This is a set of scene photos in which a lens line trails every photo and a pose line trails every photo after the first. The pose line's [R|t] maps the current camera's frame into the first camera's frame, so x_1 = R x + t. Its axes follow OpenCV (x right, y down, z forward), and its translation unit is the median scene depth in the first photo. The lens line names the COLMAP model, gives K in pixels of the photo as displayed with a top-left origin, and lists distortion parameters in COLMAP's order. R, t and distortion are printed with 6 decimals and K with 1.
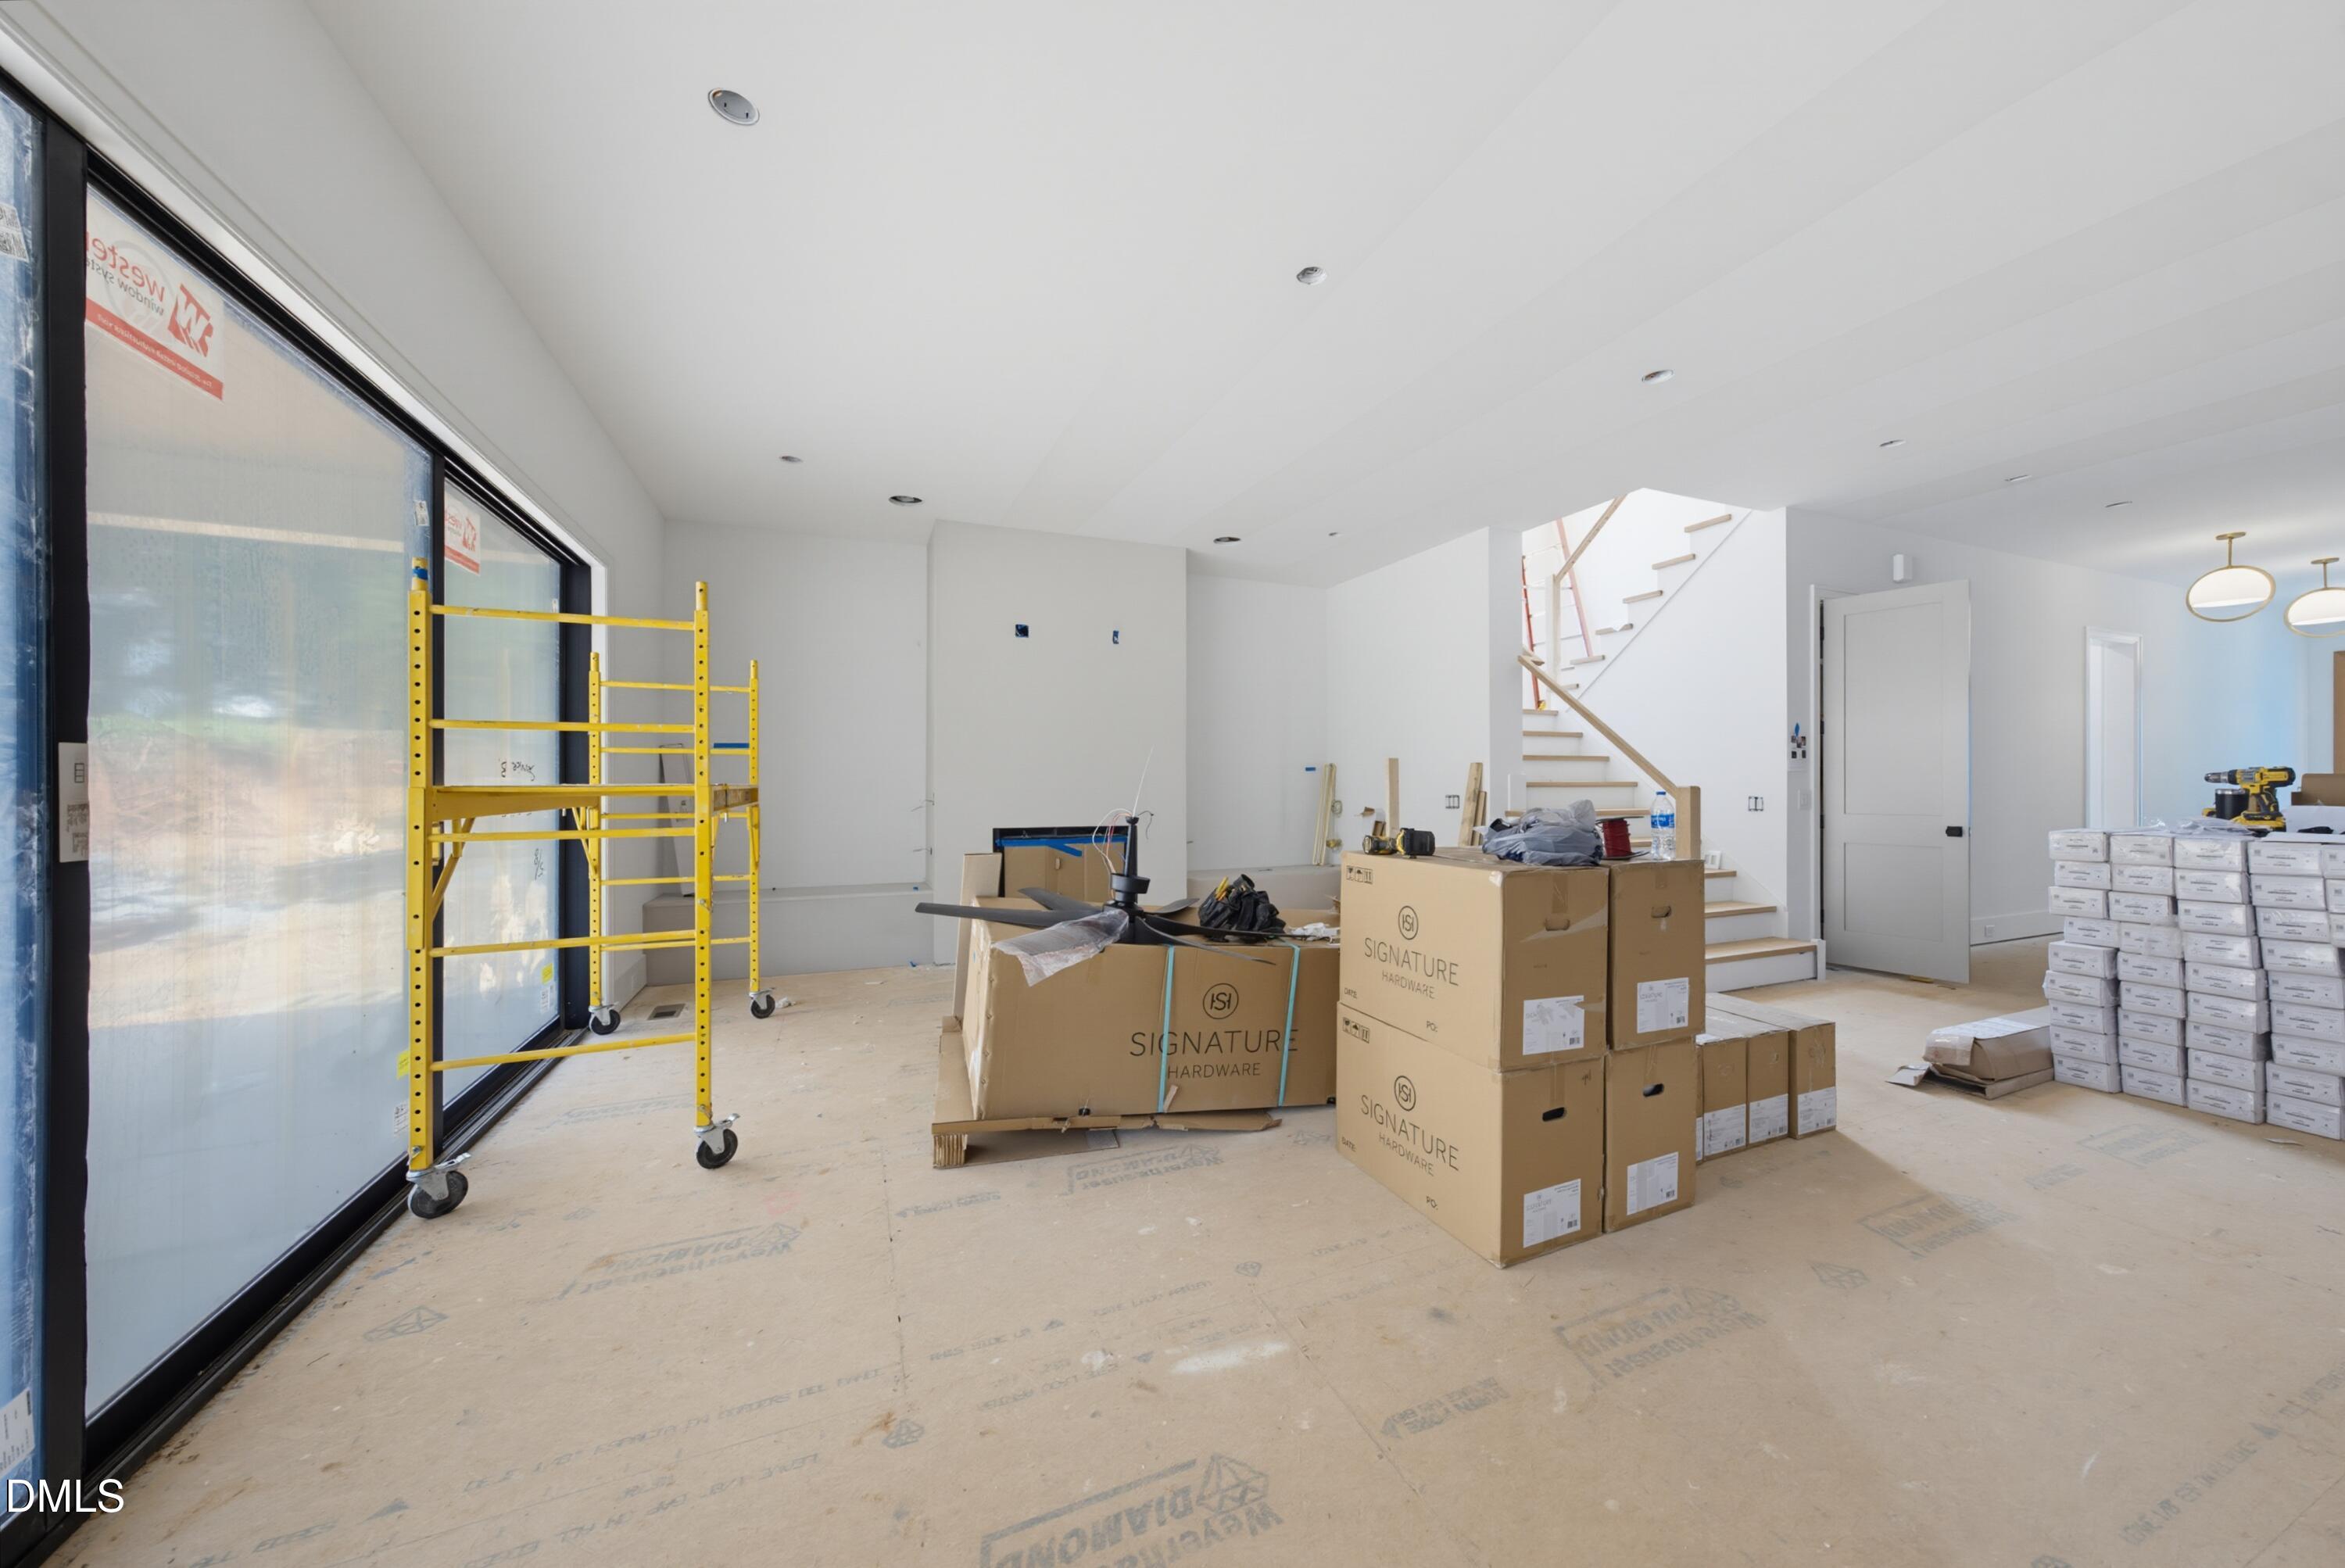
lens RADIAL K [[827.2, 0, 1188.7], [0, 827.2, 780.5], [0, 0, 1]] dist [0.015407, 0.002555]
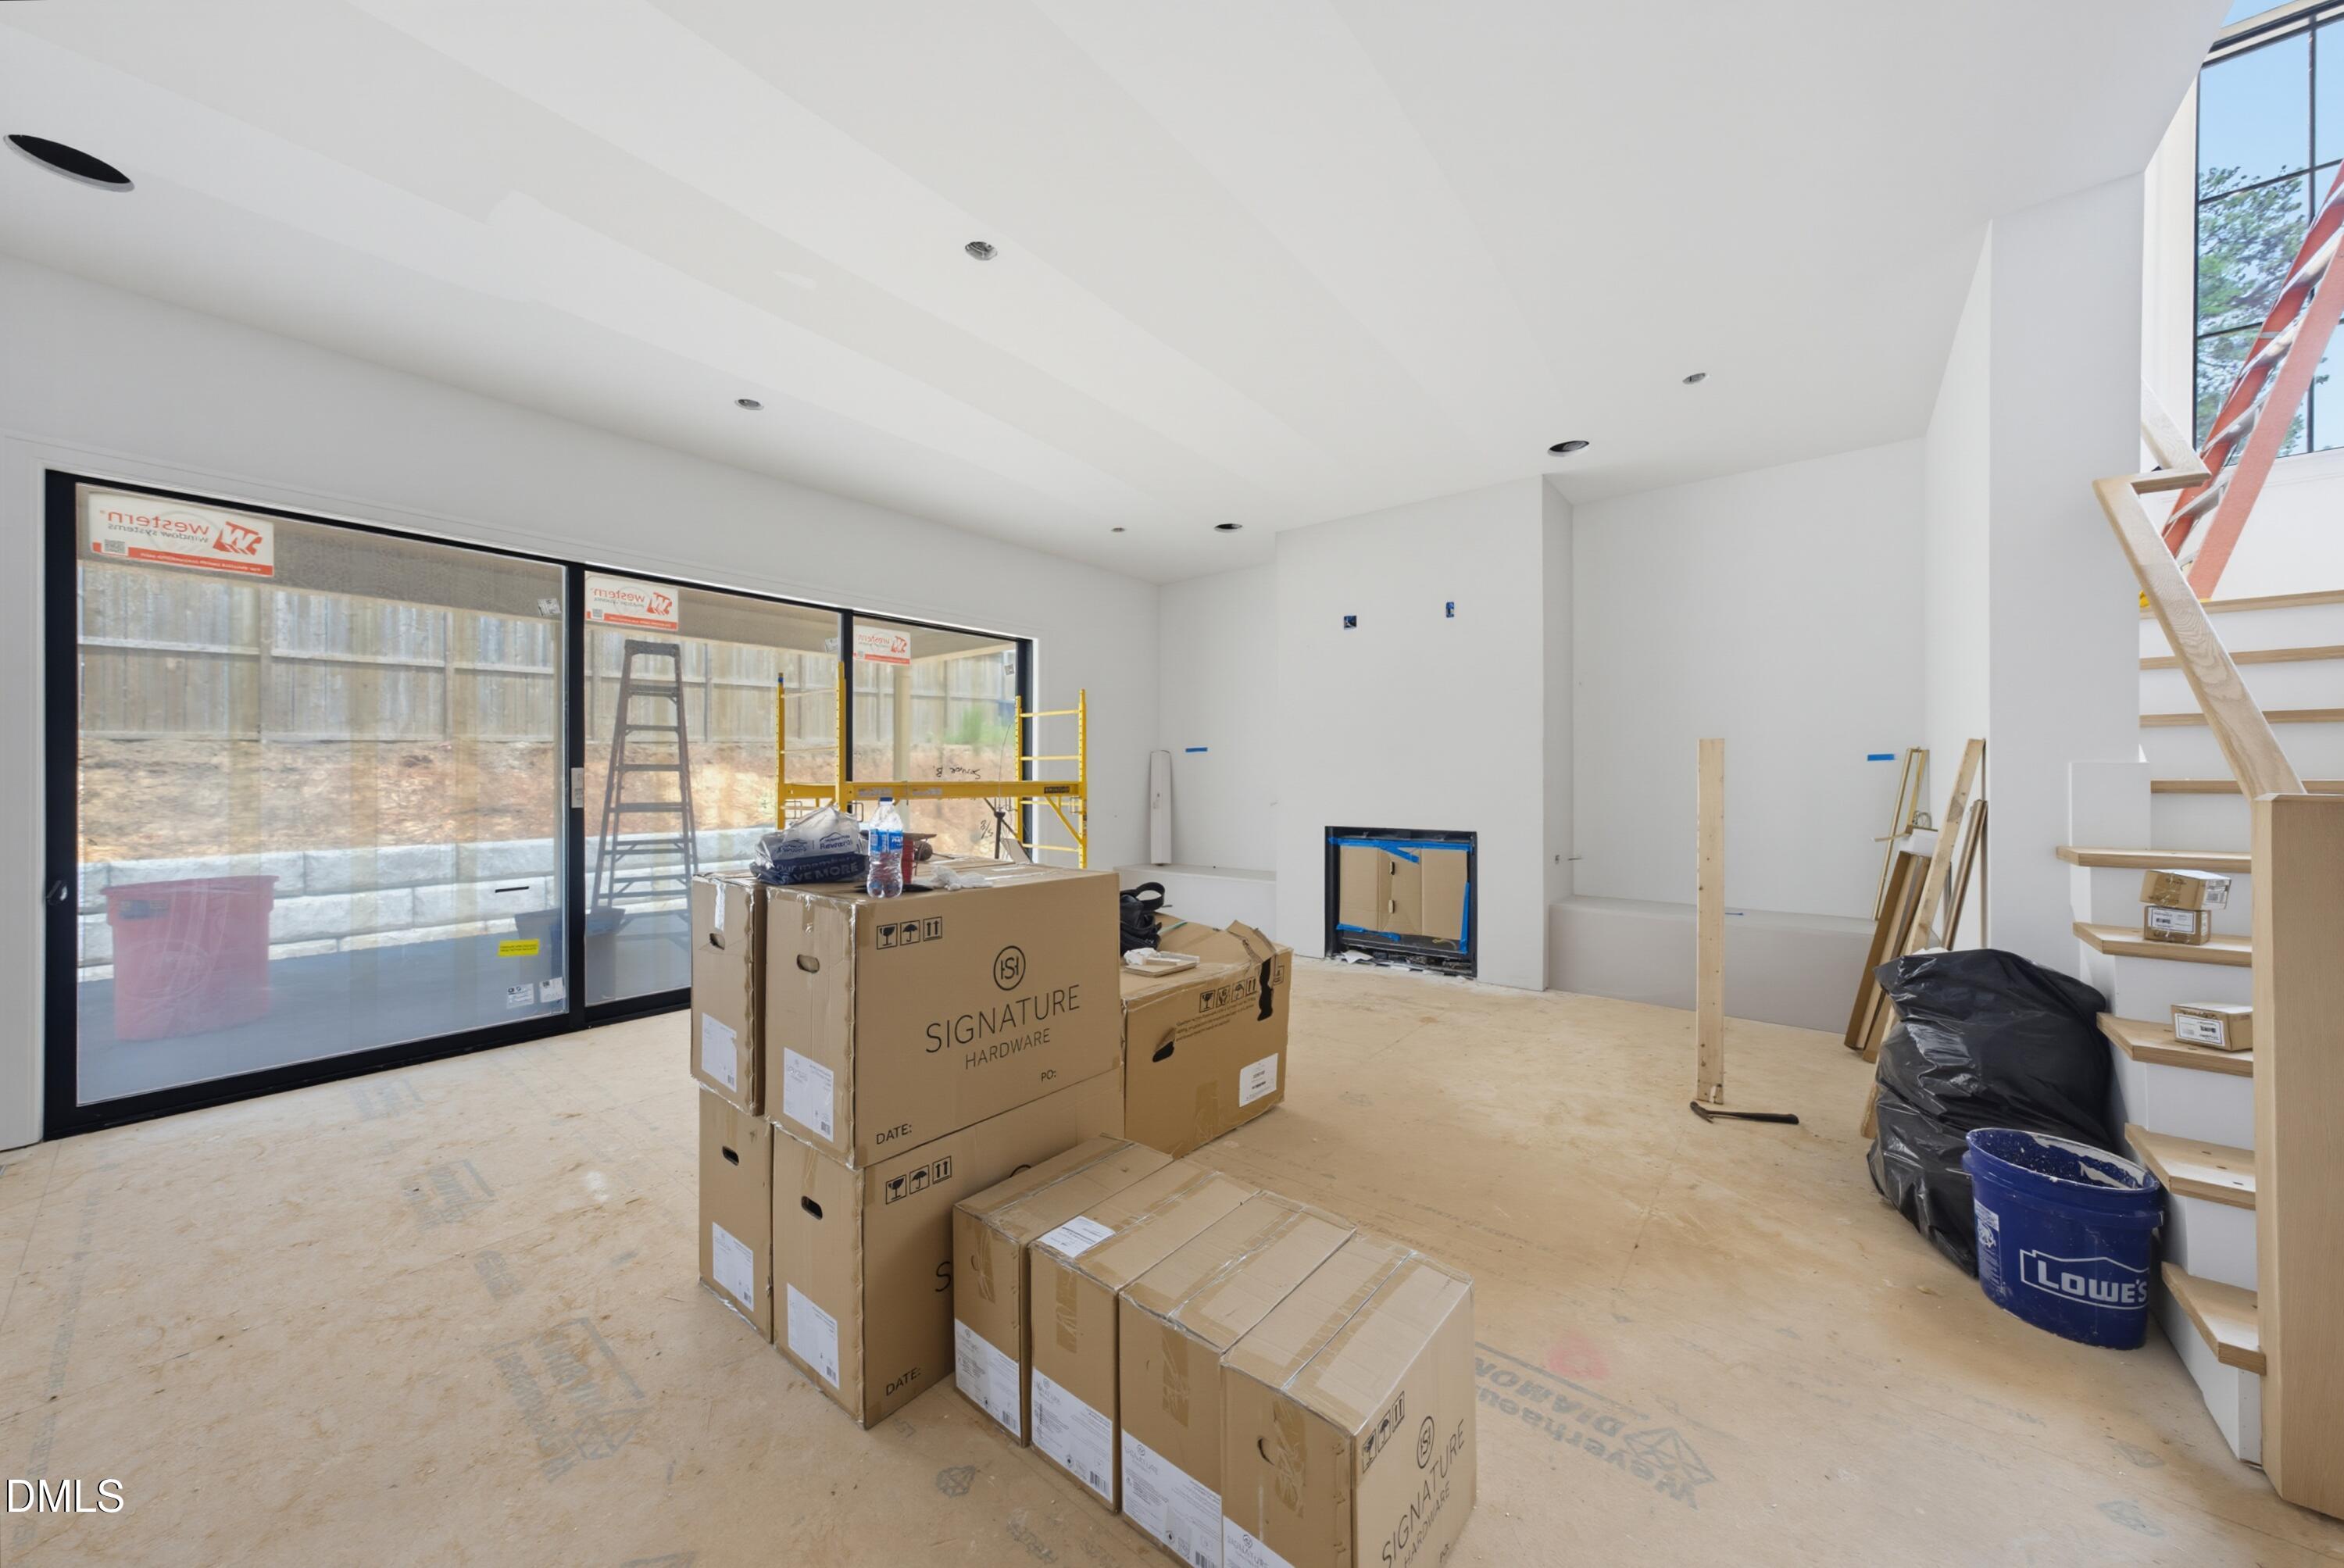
lens RADIAL K [[826.8, 0, 1216.9], [0, 826.8, 778.1], [0, 0, 1]] dist [0.015407, 0.002555]
pose [[0.464541, -0.000260, -0.885552, 0.571602], [0.003056, 0.999994, 0.001309, -0.001123], [0.885547, -0.003315, 0.464539, 0.402509]]
